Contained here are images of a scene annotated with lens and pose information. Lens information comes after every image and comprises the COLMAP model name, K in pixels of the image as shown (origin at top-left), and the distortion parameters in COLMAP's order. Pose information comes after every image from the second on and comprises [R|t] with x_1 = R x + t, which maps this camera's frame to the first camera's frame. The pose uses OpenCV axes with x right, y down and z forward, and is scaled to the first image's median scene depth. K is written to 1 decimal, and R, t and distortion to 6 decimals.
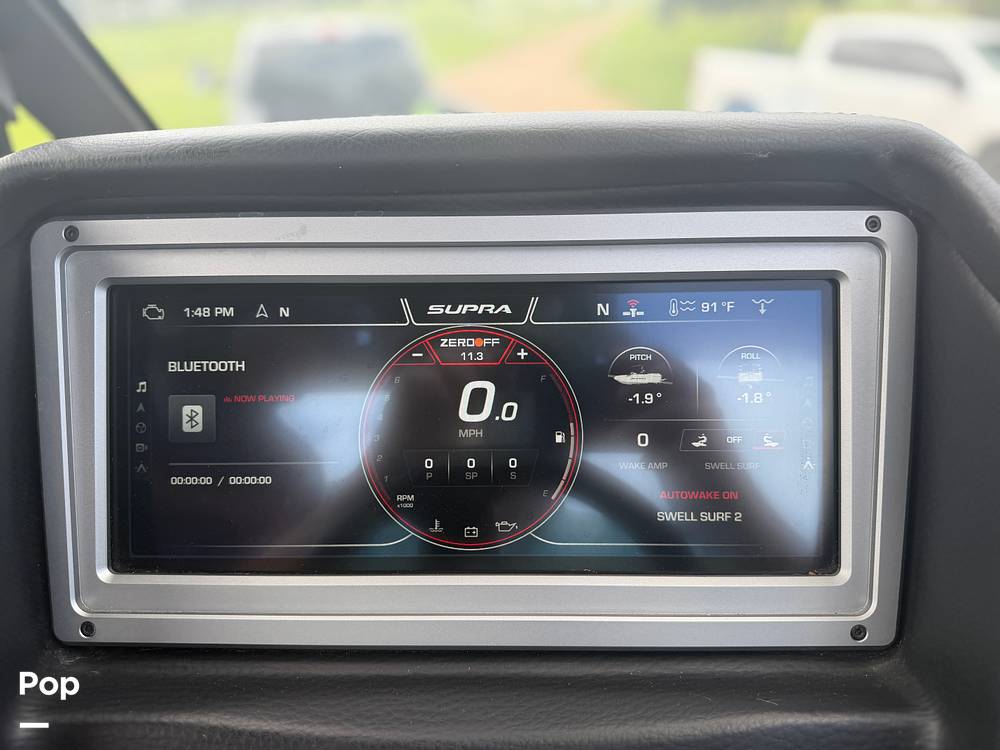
lens RADIAL K [[732.2, 0, 501.7], [0, 732.2, 384.9], [0, 0, 1]] dist [-0.002760, -0.022838]
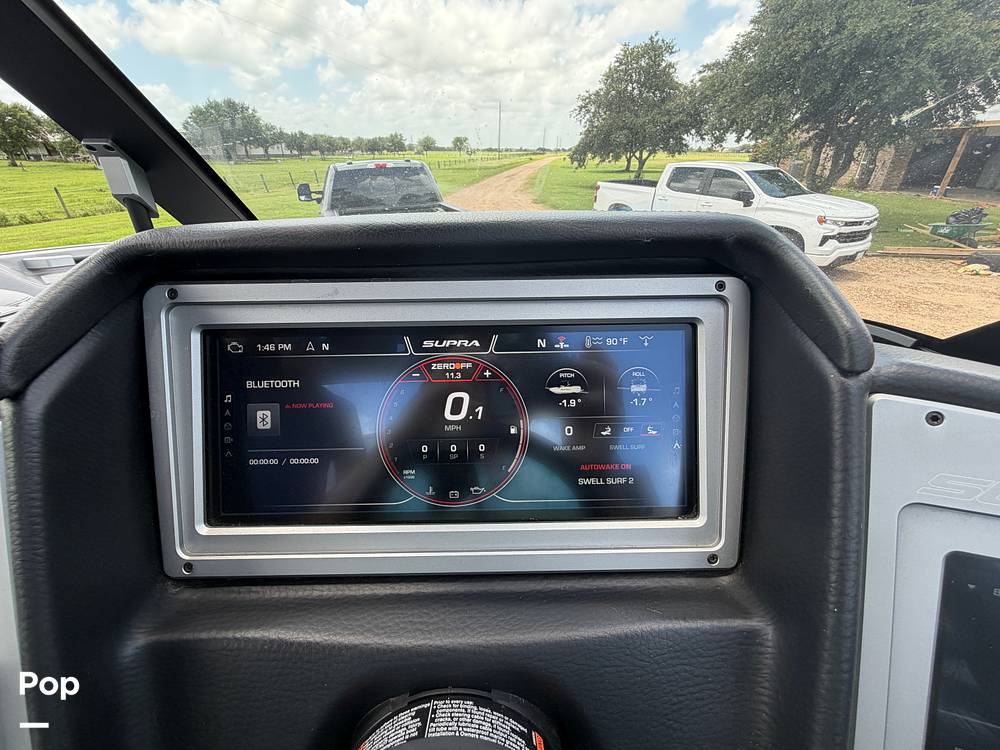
lens RADIAL K [[407.4, 0, 500.7], [0, 407.4, 370.2], [0, 0, 1]] dist [0.002303, -0.000427]
pose [[0.999488, -0.009026, 0.030707, 0.029739], [0.008599, 0.999865, 0.013999, -0.062224], [-0.030830, -0.013728, 0.999430, 0.171509]]
